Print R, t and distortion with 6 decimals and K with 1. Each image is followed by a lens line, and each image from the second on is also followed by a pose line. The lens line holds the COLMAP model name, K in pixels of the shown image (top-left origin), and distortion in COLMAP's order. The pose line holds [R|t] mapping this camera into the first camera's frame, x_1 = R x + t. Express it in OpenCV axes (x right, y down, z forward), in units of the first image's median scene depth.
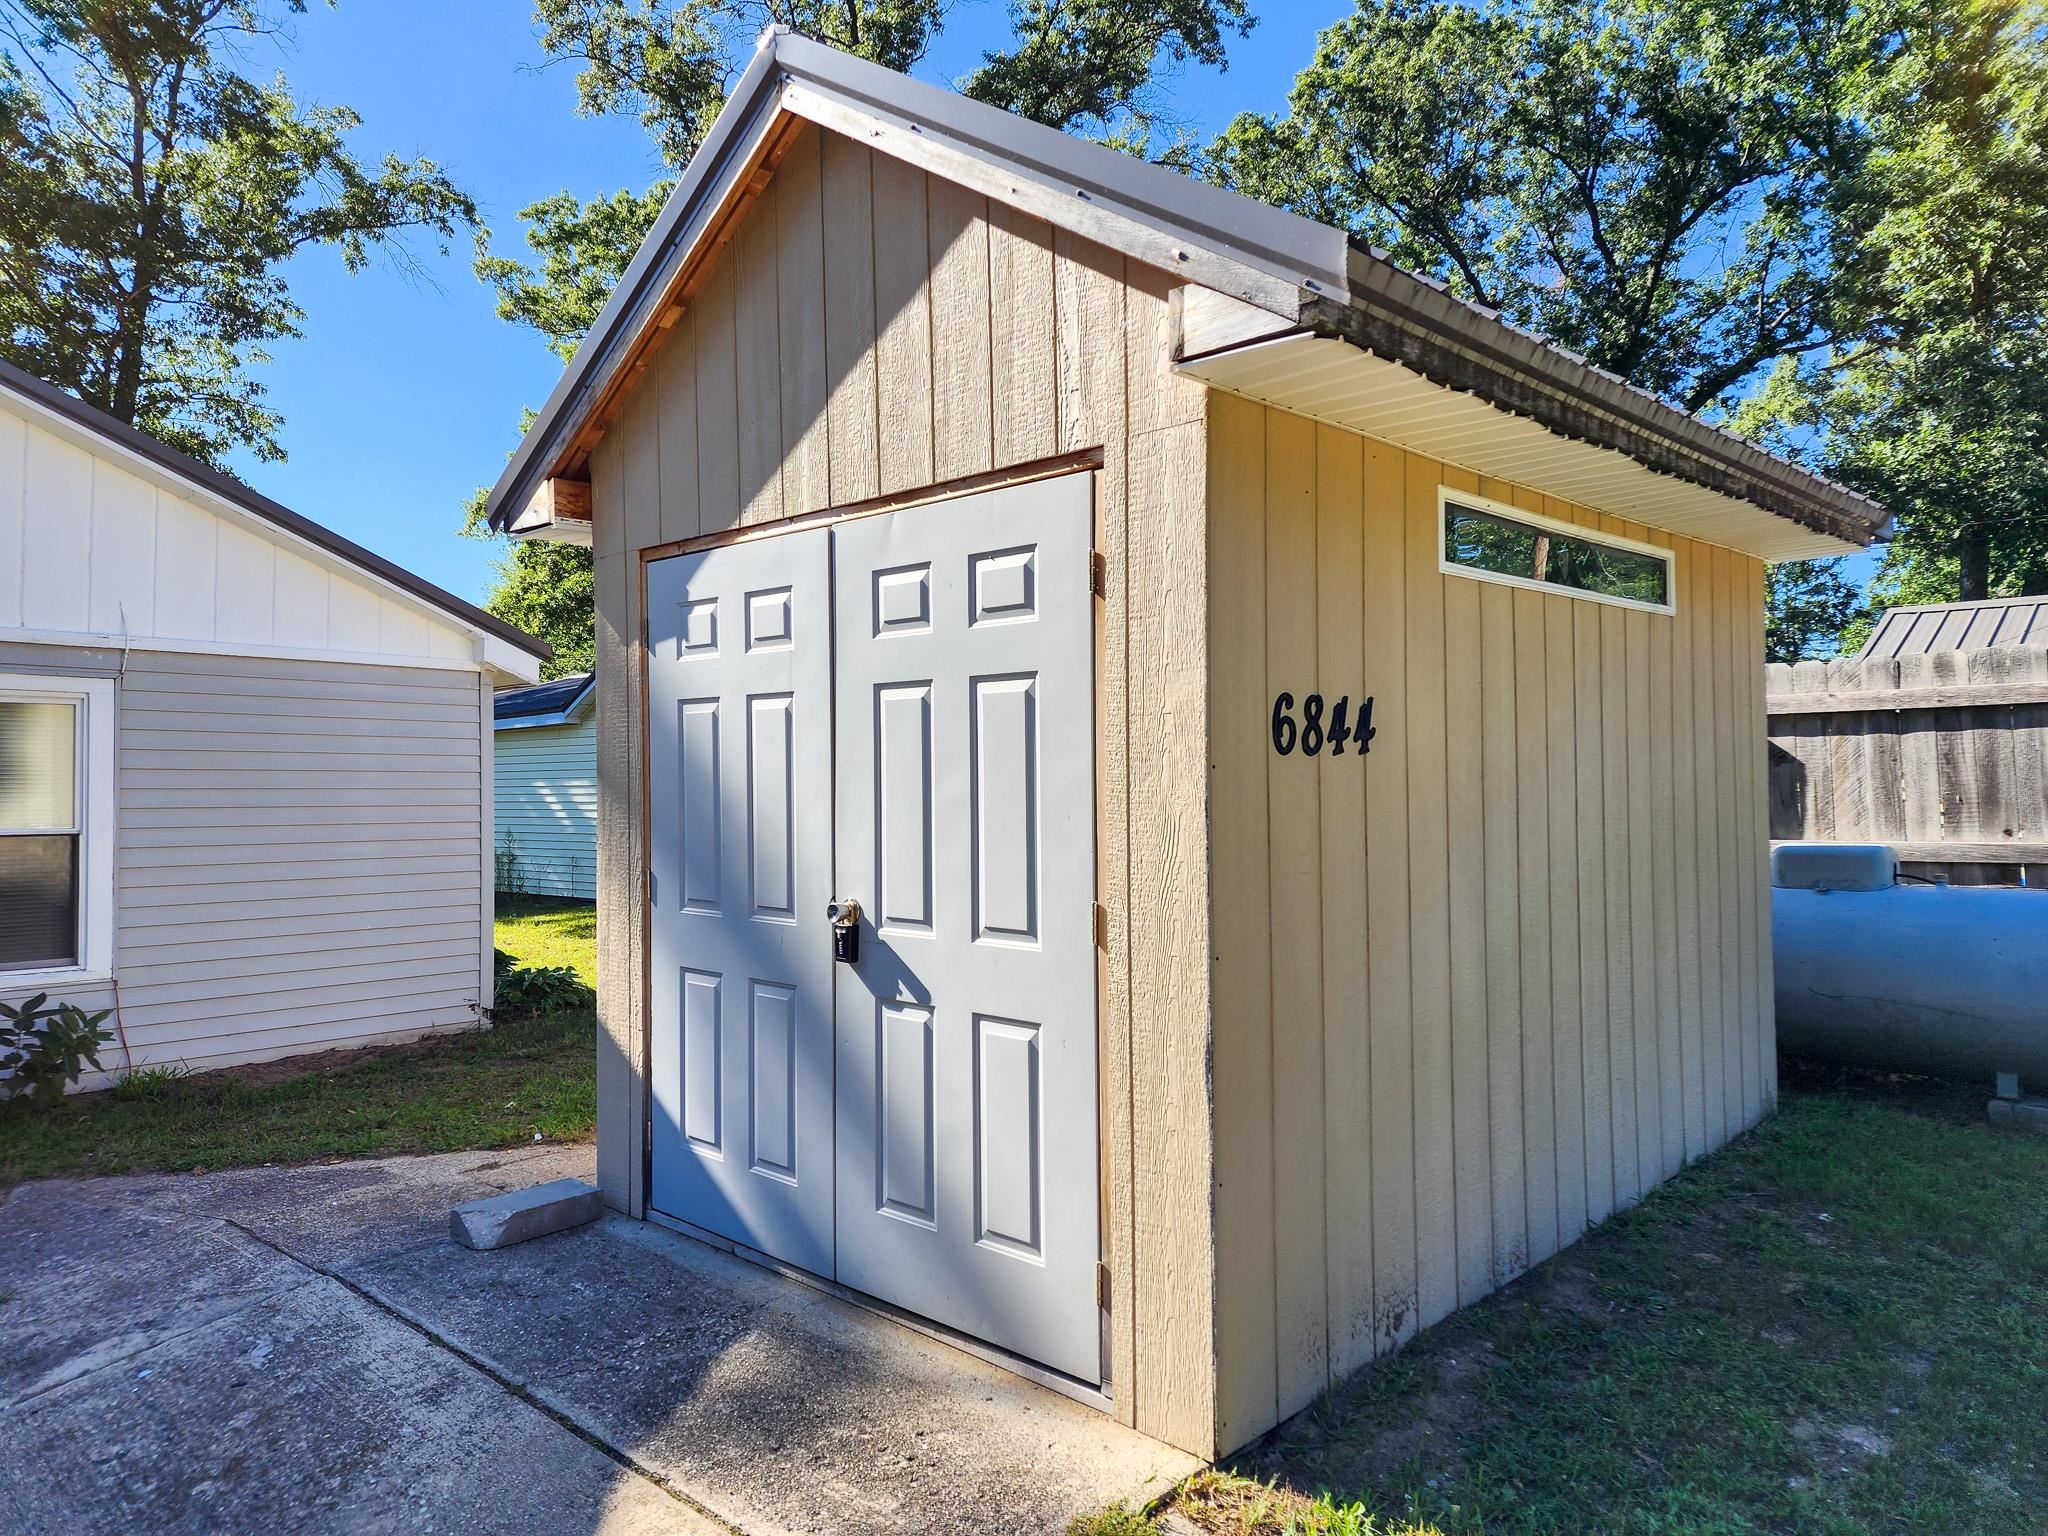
lens RADIAL K [[1378.6, 0, 1014.5], [0, 1378.6, 765.7], [0, 0, 1]] dist [0.135845, -0.139007]
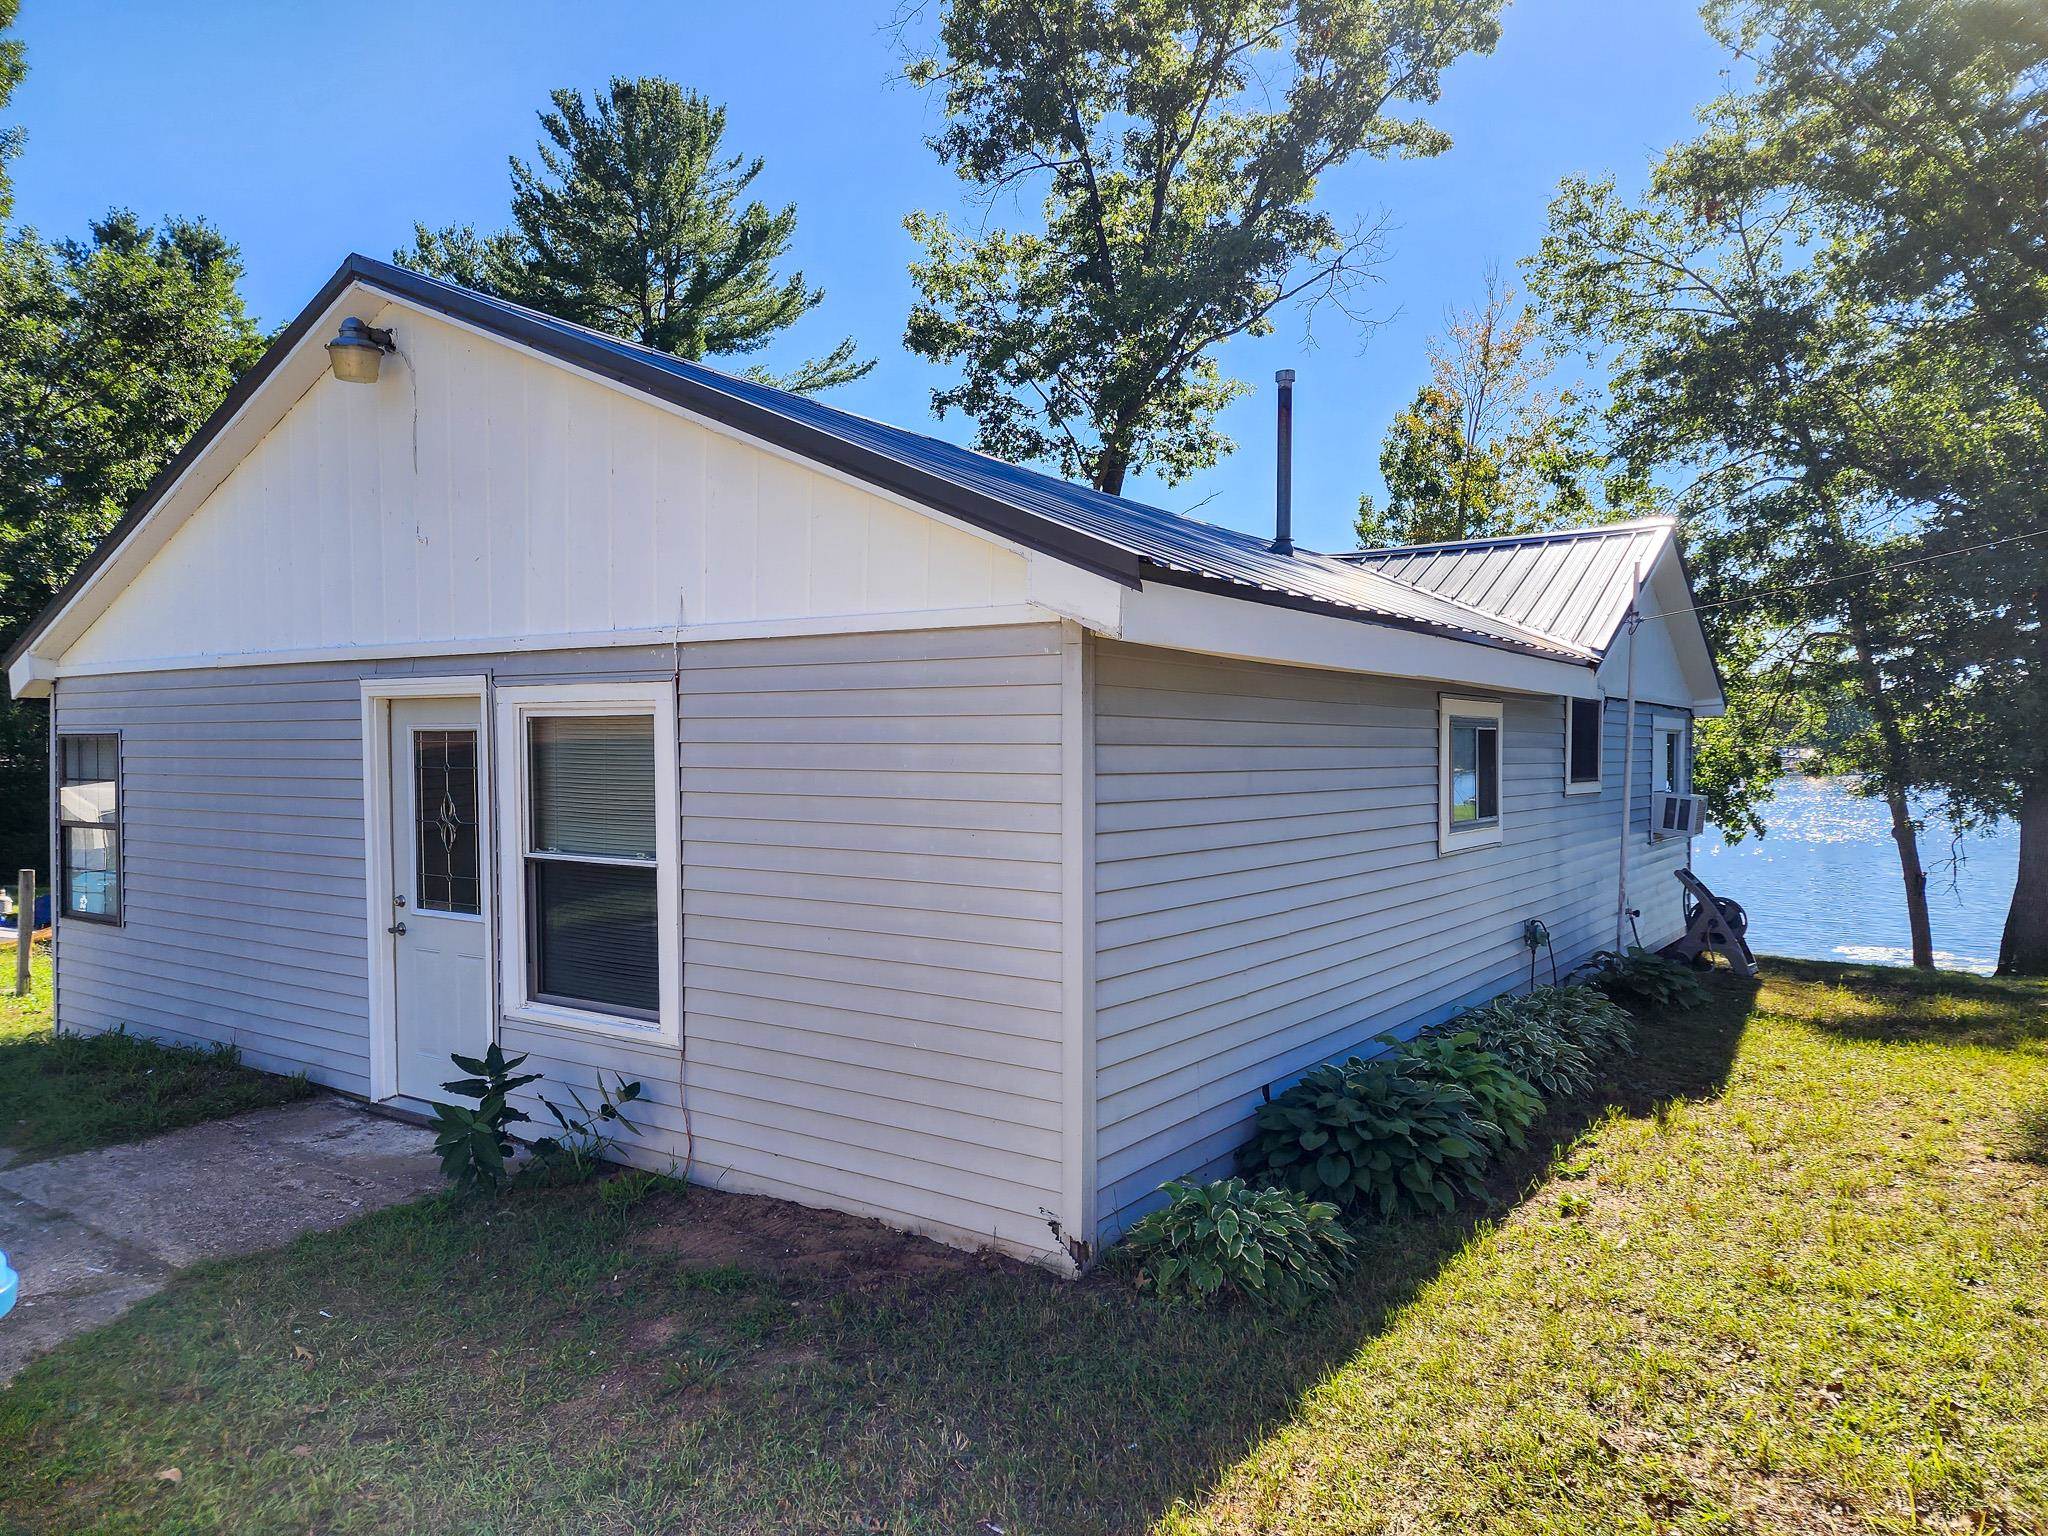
lens RADIAL K [[1378.6, 0, 1014.5], [0, 1378.6, 765.7], [0, 0, 1]] dist [0.135845, -0.139007]
pose [[0.157198, 0.012898, -0.987483, 0.053015], [0.014392, 0.999779, 0.015349, -0.006409], [0.987462, -0.016625, 0.156977, 0.306399]]
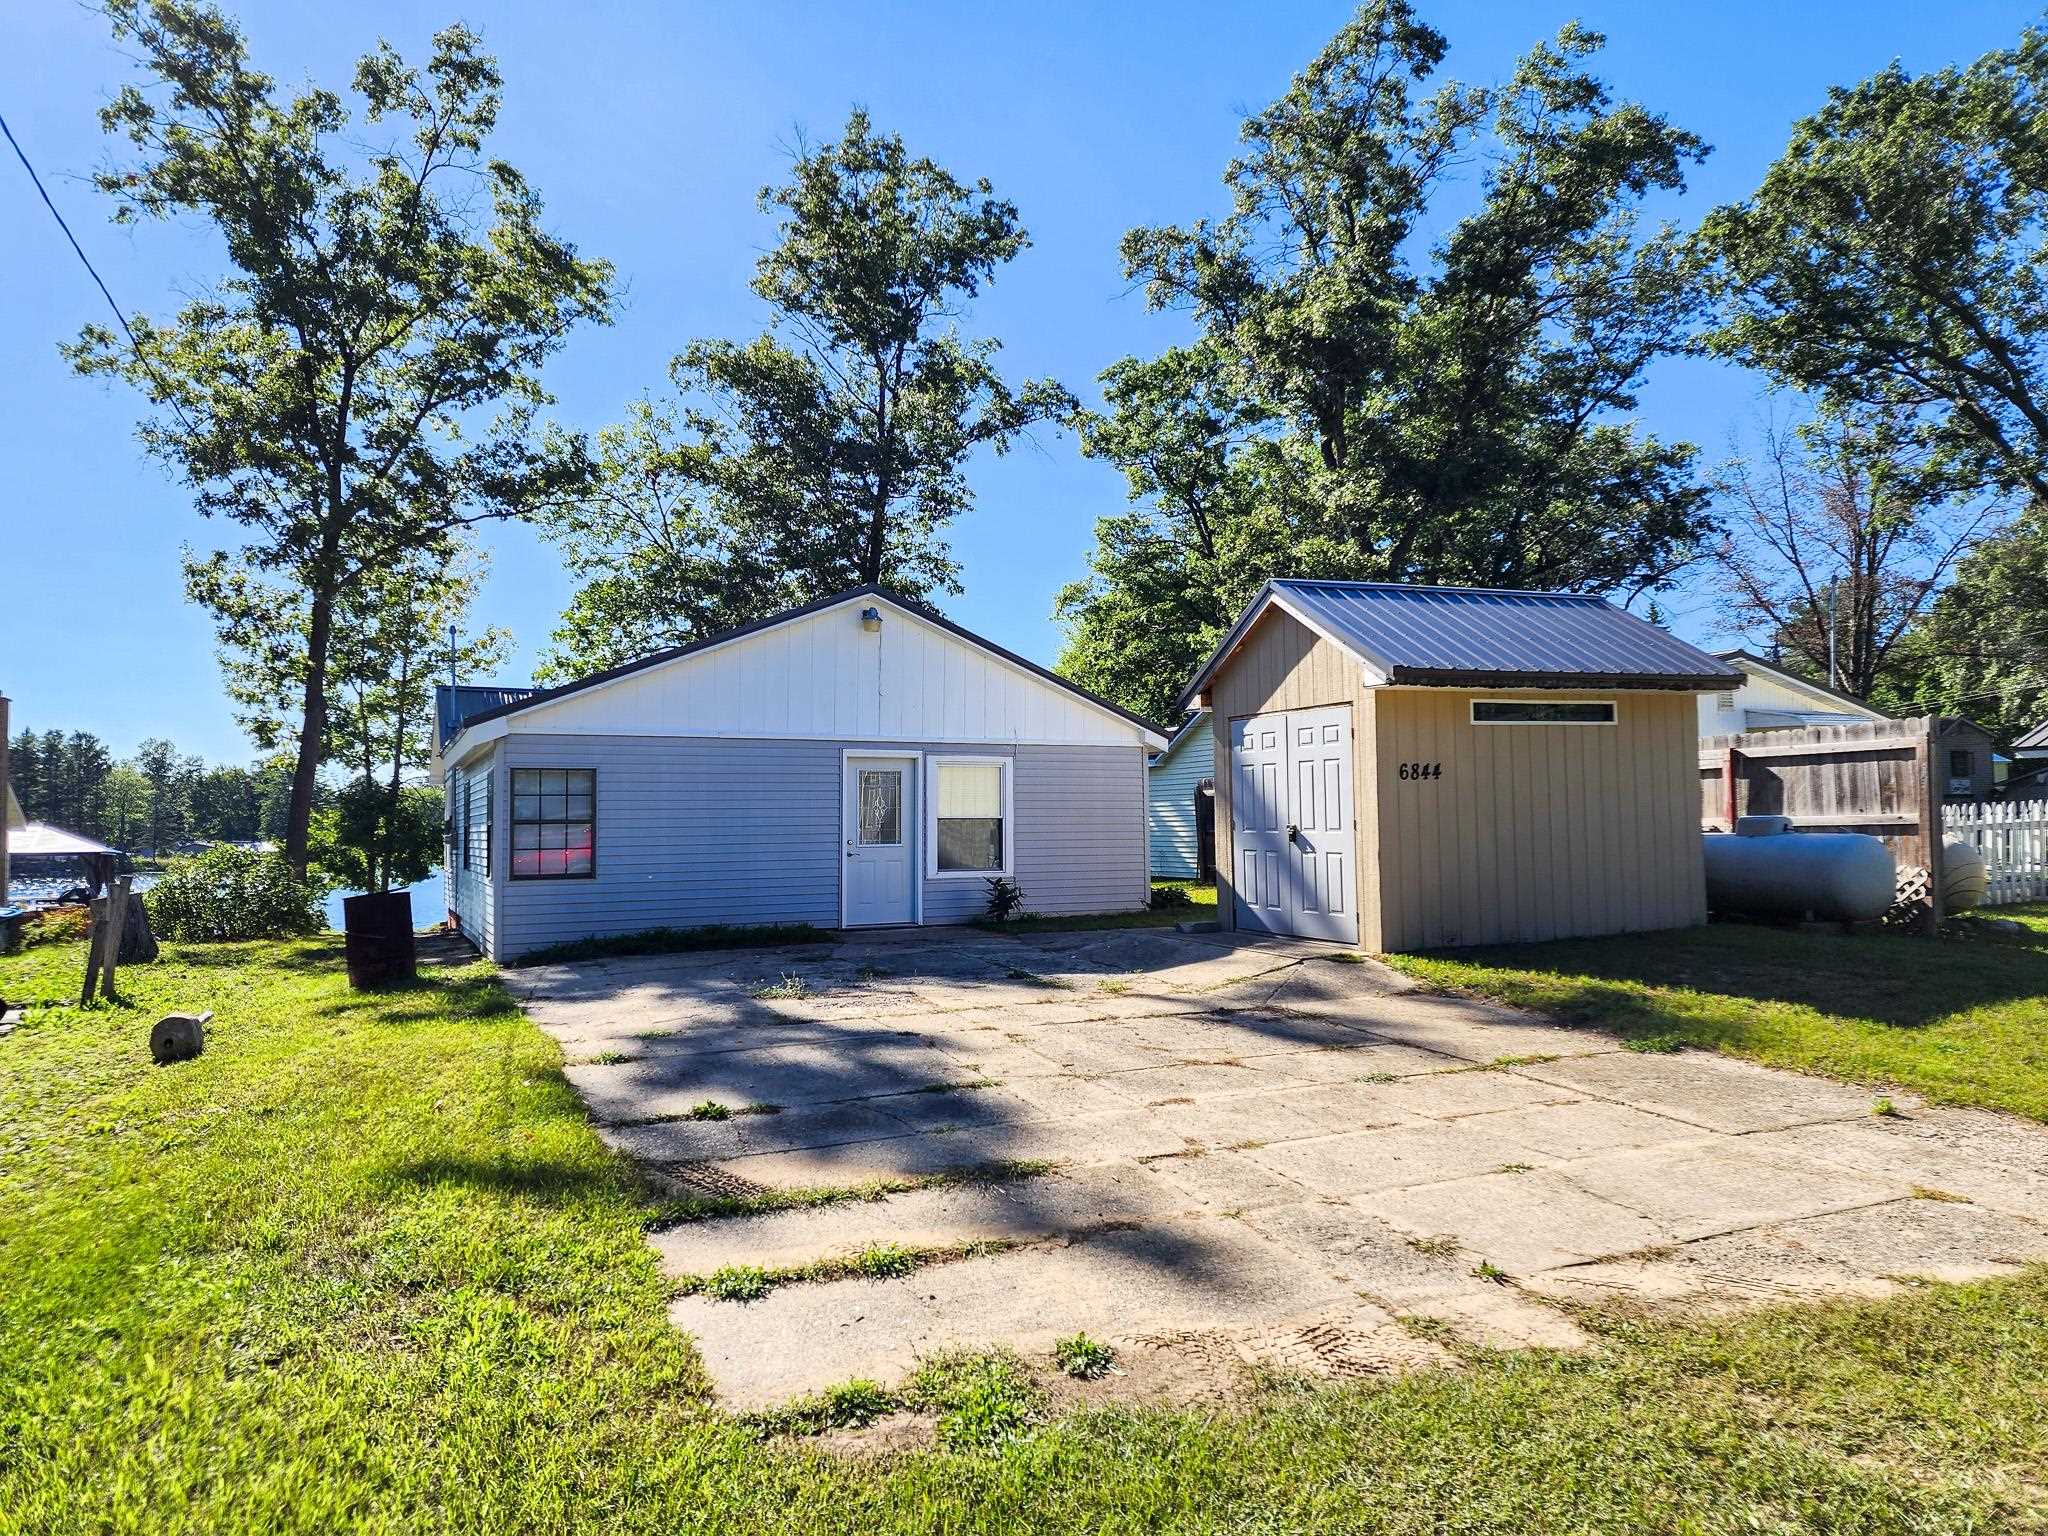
lens RADIAL K [[1378.6, 0, 1014.5], [0, 1378.6, 765.7], [0, 0, 1]] dist [0.135845, -0.139007]
pose [[0.929543, -0.020367, -0.368151, 0.073166], [0.011711, 0.999600, -0.025733, 0.004734], [0.368528, 0.019609, 0.929410, -0.353997]]
